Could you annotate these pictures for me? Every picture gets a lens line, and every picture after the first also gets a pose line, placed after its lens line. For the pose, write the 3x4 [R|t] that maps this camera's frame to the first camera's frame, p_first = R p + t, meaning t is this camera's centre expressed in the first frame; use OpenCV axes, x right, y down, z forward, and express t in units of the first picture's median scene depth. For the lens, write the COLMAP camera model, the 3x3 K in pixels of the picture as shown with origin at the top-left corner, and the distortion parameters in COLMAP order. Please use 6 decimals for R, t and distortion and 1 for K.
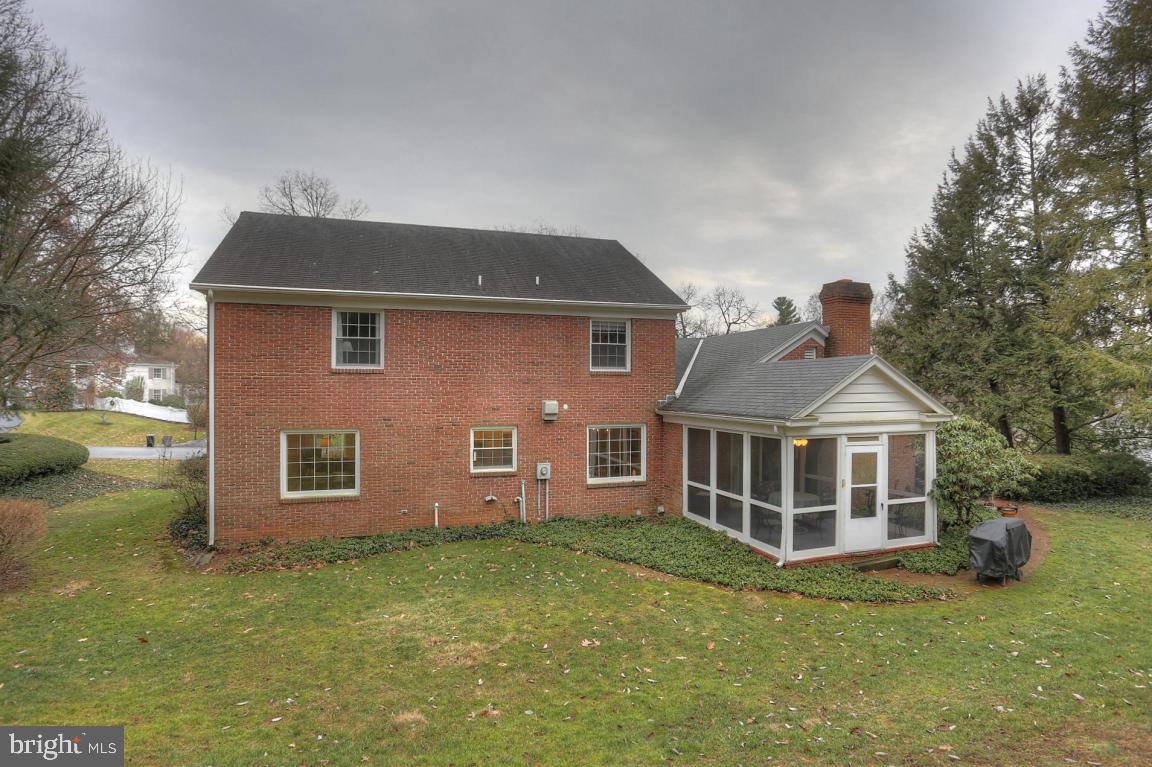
lens RADIAL K [[607.1, 0, 576.0], [0, 607.1, 383.5], [0, 0, 1]] dist [-0.066442, 0.029630]
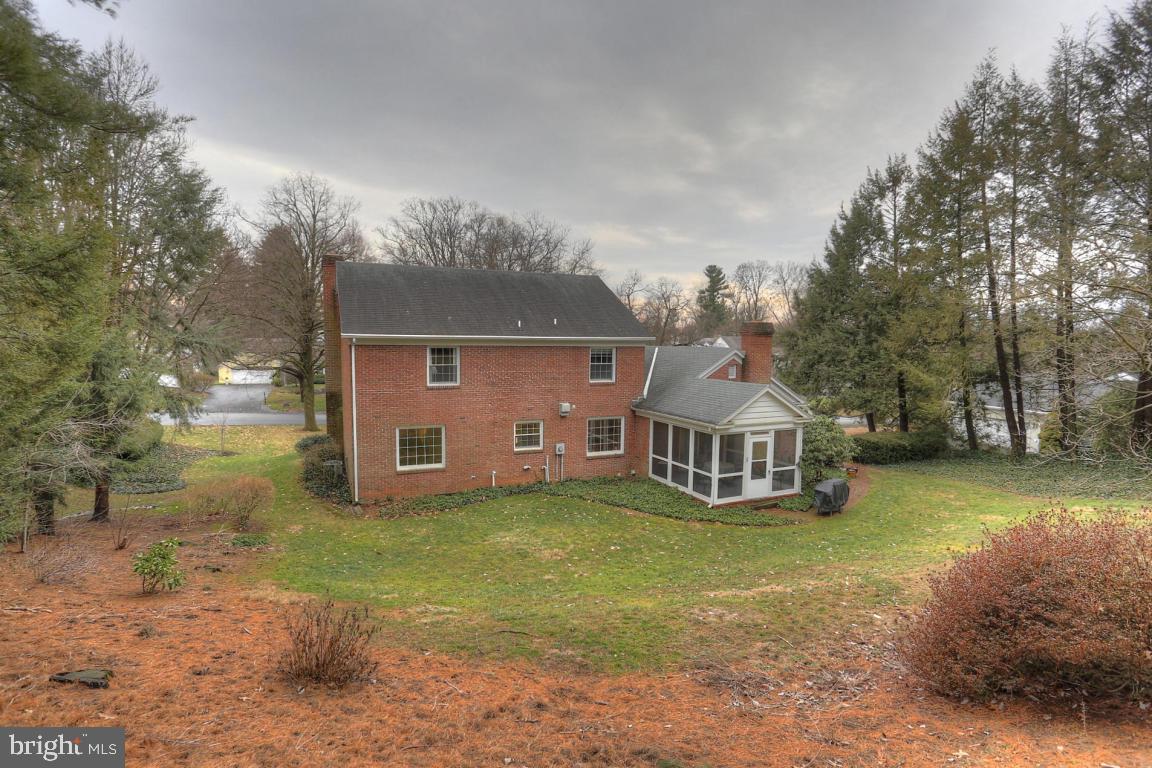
lens RADIAL K [[591.8, 0, 569.5], [0, 591.8, 386.7], [0, 0, 1]] dist [-0.073770, 0.024134]
pose [[0.995351, 0.001823, 0.096299, -0.206561], [-0.010195, 0.996198, 0.086520, -0.168113], [-0.095775, -0.087099, 0.991585, -0.556678]]
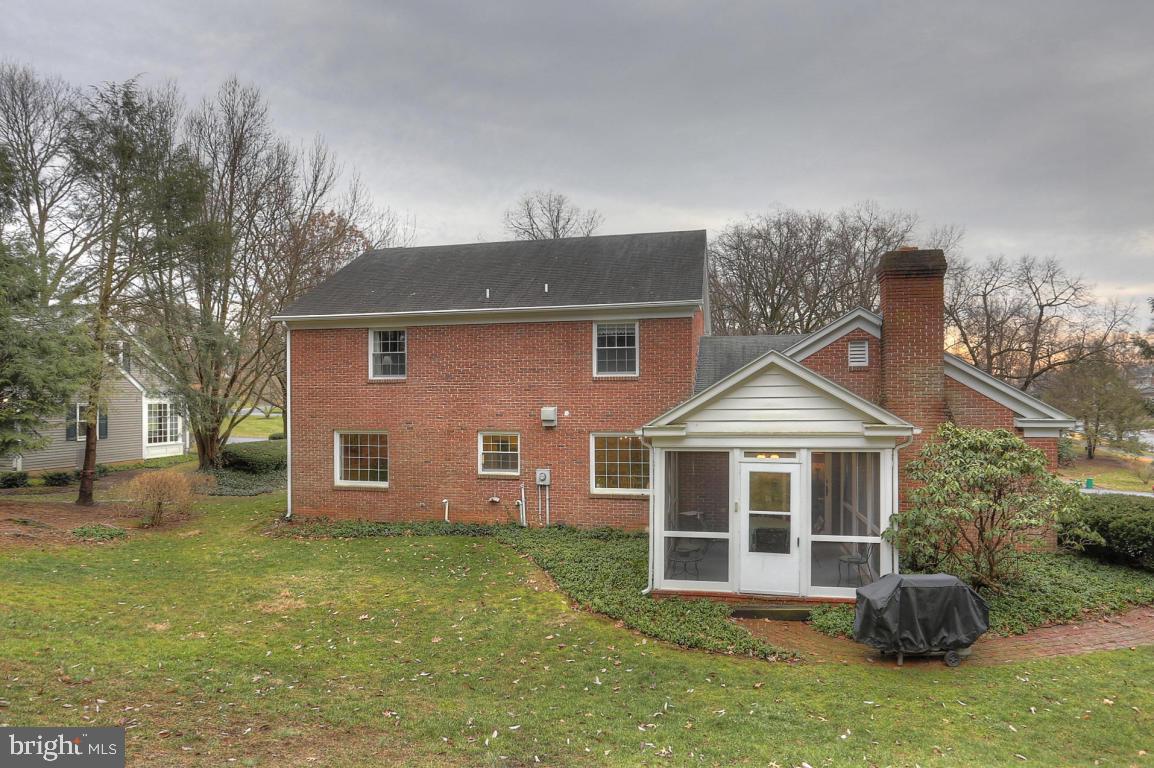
lens RADIAL K [[670.6, 0, 573.9], [0, 670.6, 389.5], [0, 0, 1]] dist [-0.061061, 0.030827]
pose [[0.850594, -0.010859, -0.525711, 0.686806], [0.008720, 0.999941, -0.006546, 0.008087], [0.525751, 0.000983, 0.850638, 0.093934]]
